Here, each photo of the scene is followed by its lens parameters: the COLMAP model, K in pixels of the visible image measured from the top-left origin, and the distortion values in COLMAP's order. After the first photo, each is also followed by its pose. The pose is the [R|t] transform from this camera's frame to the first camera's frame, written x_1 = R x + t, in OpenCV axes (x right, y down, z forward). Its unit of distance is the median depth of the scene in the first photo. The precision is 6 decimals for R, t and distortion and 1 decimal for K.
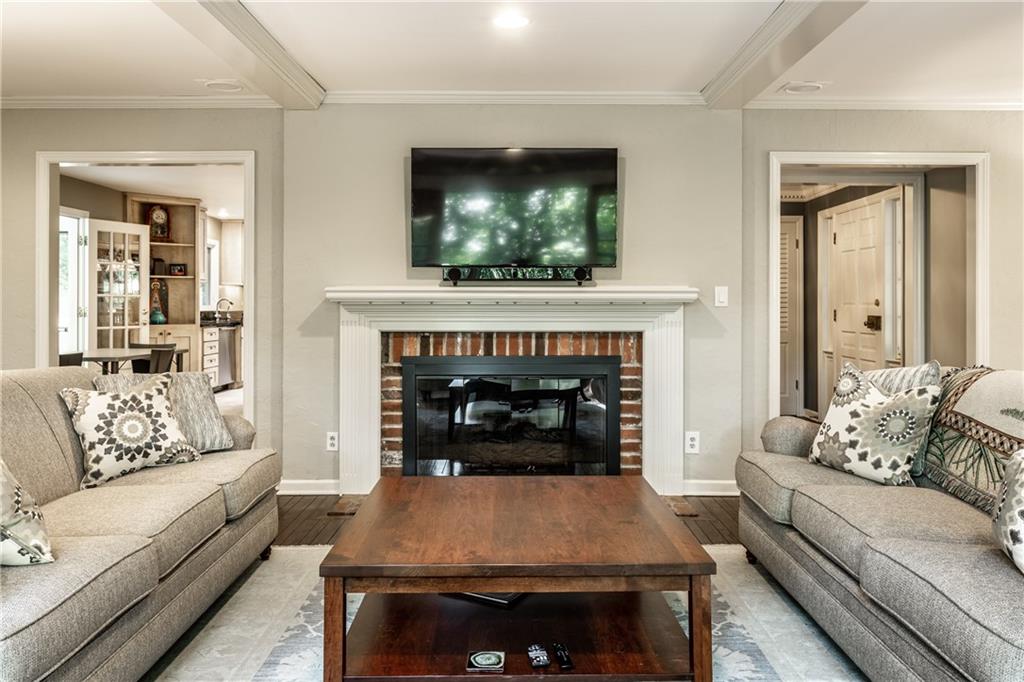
lens RADIAL K [[756.7, 0, 525.9], [0, 756.7, 307.1], [0, 0, 1]] dist [-0.004655, 0.008428]
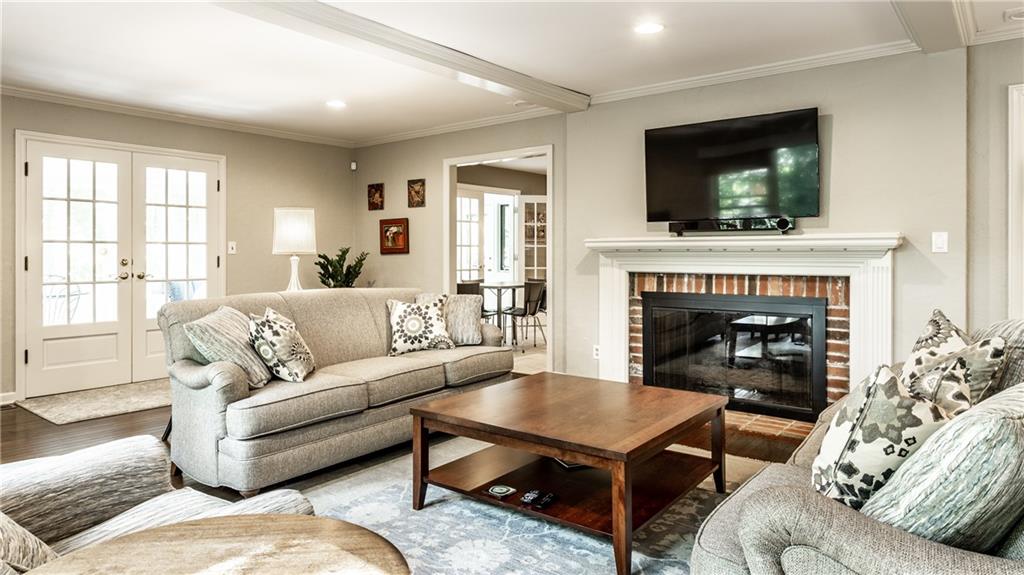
lens RADIAL K [[635.8, 0, 531.4], [0, 635.8, 253.8], [0, 0, 1]] dist [-0.007473, 0.002578]
pose [[0.788622, -0.000701, -0.614878, 0.352854], [0.000603, 1.000000, -0.000366, 0.001135], [0.614878, -0.000082, 0.788622, 0.025166]]
